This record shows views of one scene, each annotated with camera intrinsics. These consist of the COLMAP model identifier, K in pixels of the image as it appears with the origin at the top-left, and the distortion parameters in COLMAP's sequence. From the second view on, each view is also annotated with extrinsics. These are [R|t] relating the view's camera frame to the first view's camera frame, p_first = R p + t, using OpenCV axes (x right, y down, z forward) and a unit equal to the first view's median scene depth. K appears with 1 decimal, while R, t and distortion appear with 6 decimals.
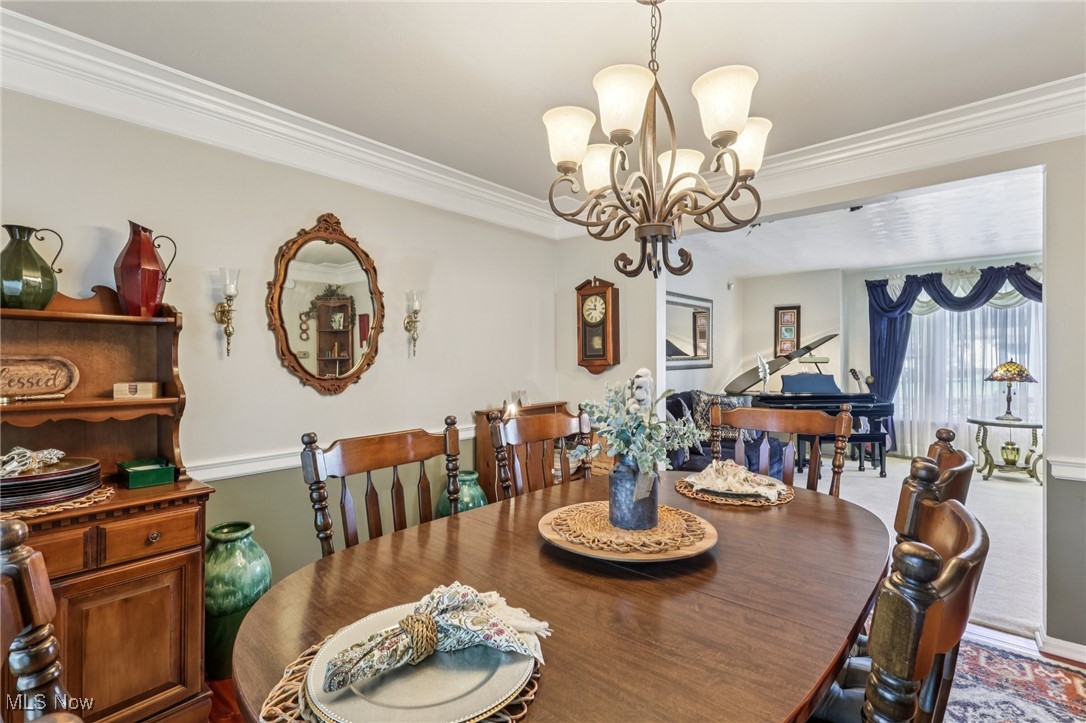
lens RADIAL K [[499.9, 0, 538.9], [0, 499.9, 357.8], [0, 0, 1]] dist [-0.000841, -0.000147]
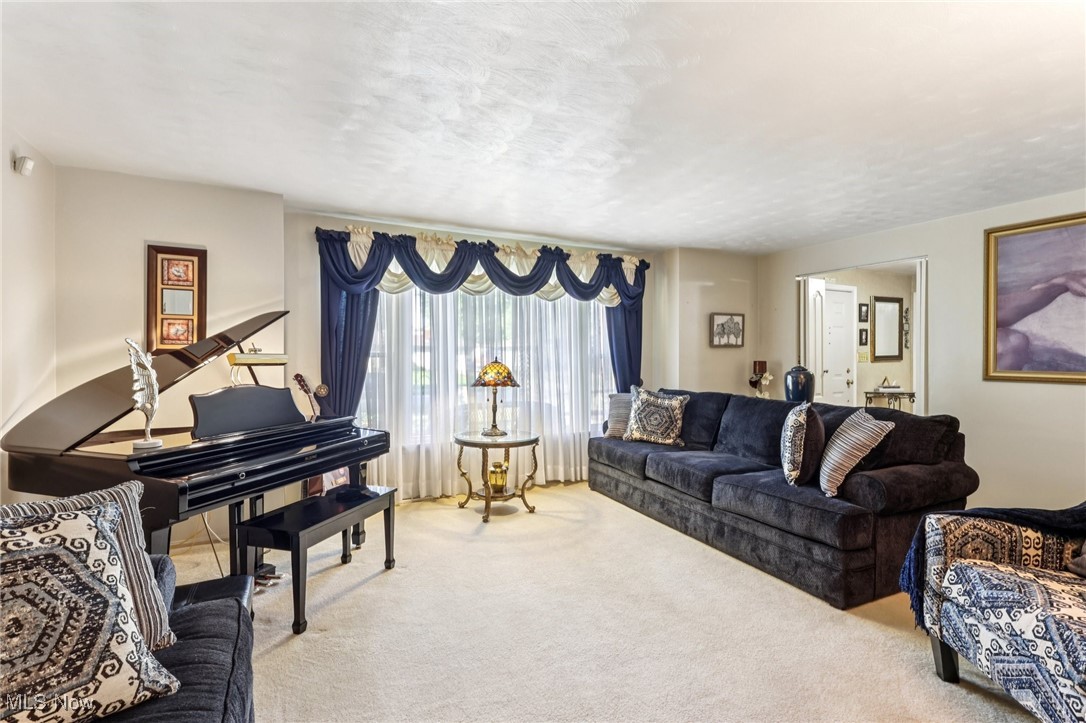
lens RADIAL K [[506.4, 0, 537.0], [0, 506.4, 359.7], [0, 0, 1]] dist [-0.001151, 0.000110]
pose [[0.366669, -0.001994, 0.930349, 0.194953], [-0.003477, 0.999988, 0.003514, 0.002455], [-0.930345, -0.004524, 0.366658, 0.569619]]
